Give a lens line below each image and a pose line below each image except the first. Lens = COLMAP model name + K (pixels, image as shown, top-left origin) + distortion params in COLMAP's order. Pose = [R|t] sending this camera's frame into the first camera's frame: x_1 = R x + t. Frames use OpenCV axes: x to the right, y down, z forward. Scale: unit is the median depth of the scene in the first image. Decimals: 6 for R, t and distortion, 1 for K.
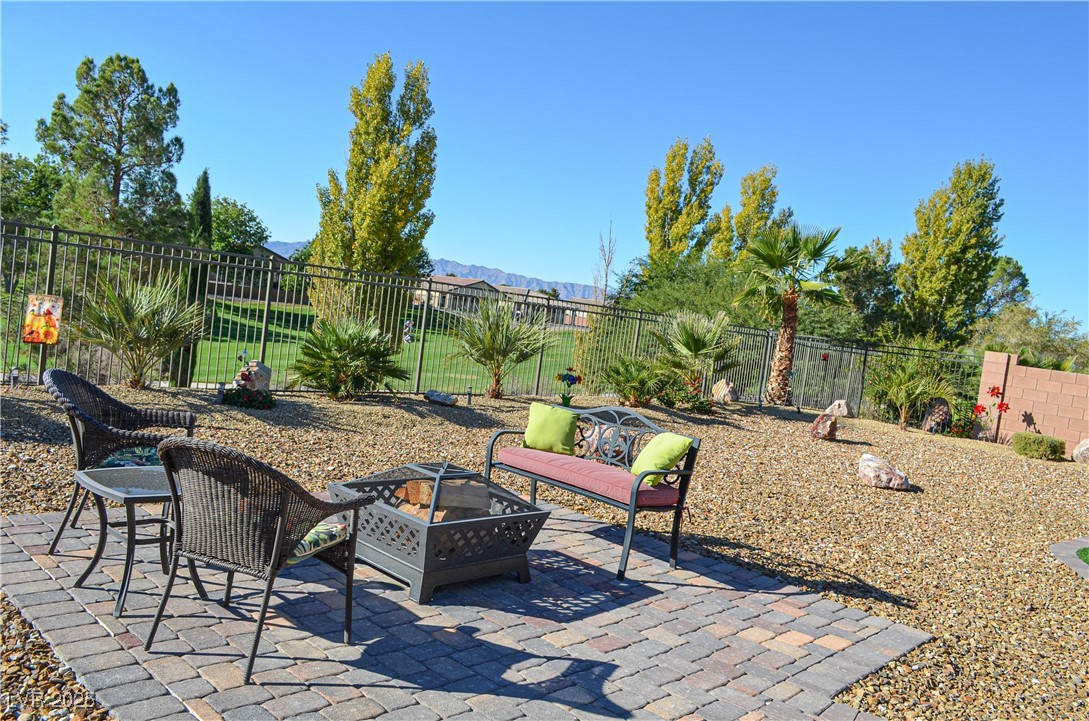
lens RADIAL K [[832.2, 0, 550.1], [0, 832.2, 364.6], [0, 0, 1]] dist [-0.018290, 0.007388]
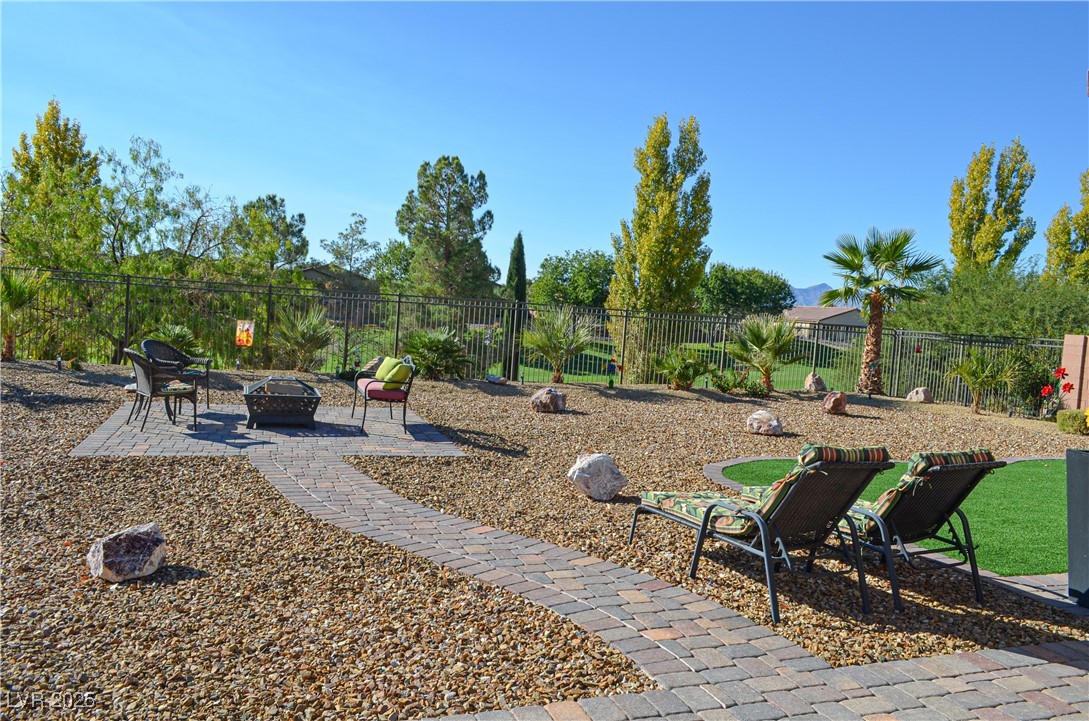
lens RADIAL K [[832.2, 0, 562.1], [0, 832.2, 370.7], [0, 0, 1]] dist [-0.018290, 0.007388]
pose [[0.889555, -0.033953, -0.455565, 0.189782], [0.016513, 0.998972, -0.042209, 0.026058], [0.456529, 0.030024, 0.889202, -0.077814]]
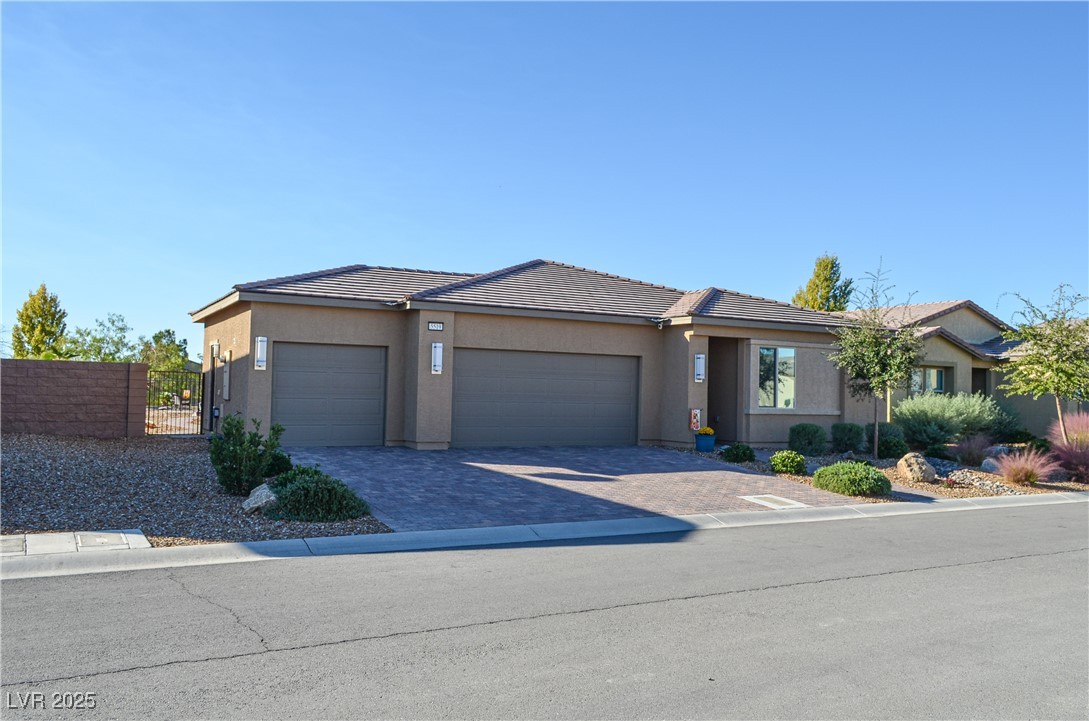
lens RADIAL K [[832.2, 0, 544.4], [0, 832.2, 360.2], [0, 0, 1]] dist [-0.018290, 0.007388]
pose [[0.944687, -0.119571, -0.305399, 0.696157], [0.081561, 0.987570, -0.134364, 0.133208], [0.317669, 0.102023, 0.942697, -0.718174]]
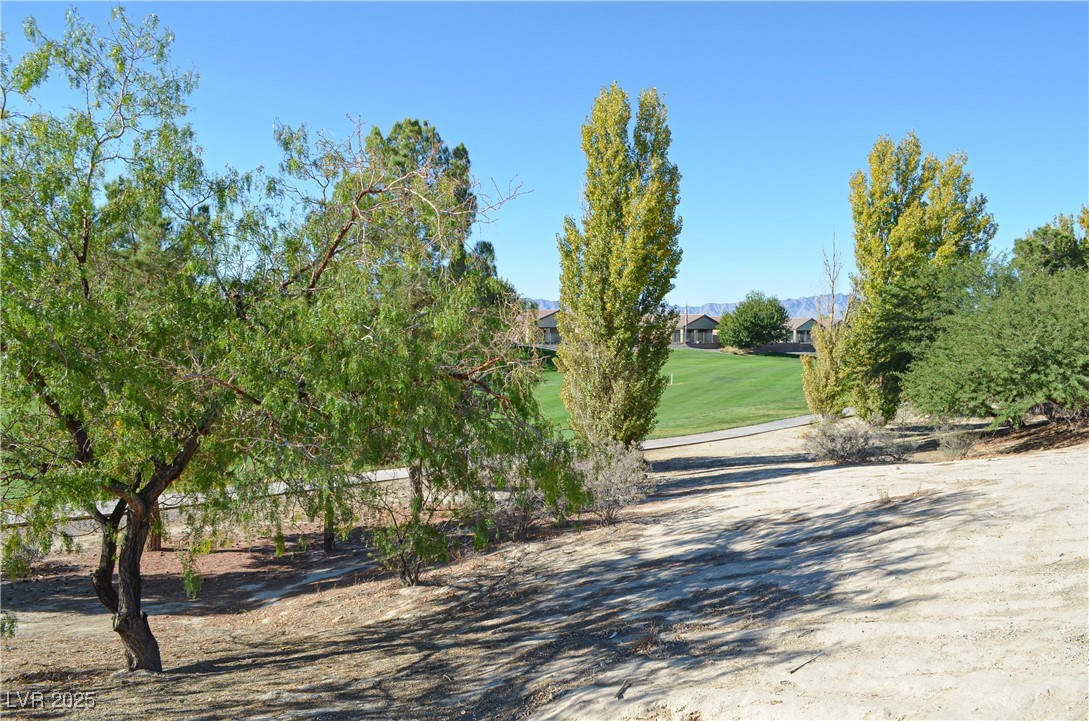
lens RADIAL K [[832.2, 0, 542.6], [0, 832.2, 359.5], [0, 0, 1]] dist [-0.018290, 0.007388]
pose [[0.992200, -0.121468, -0.028021, -0.287532], [0.120683, 0.992290, -0.028202, -0.054886], [0.031231, 0.024601, 0.999209, 0.082332]]
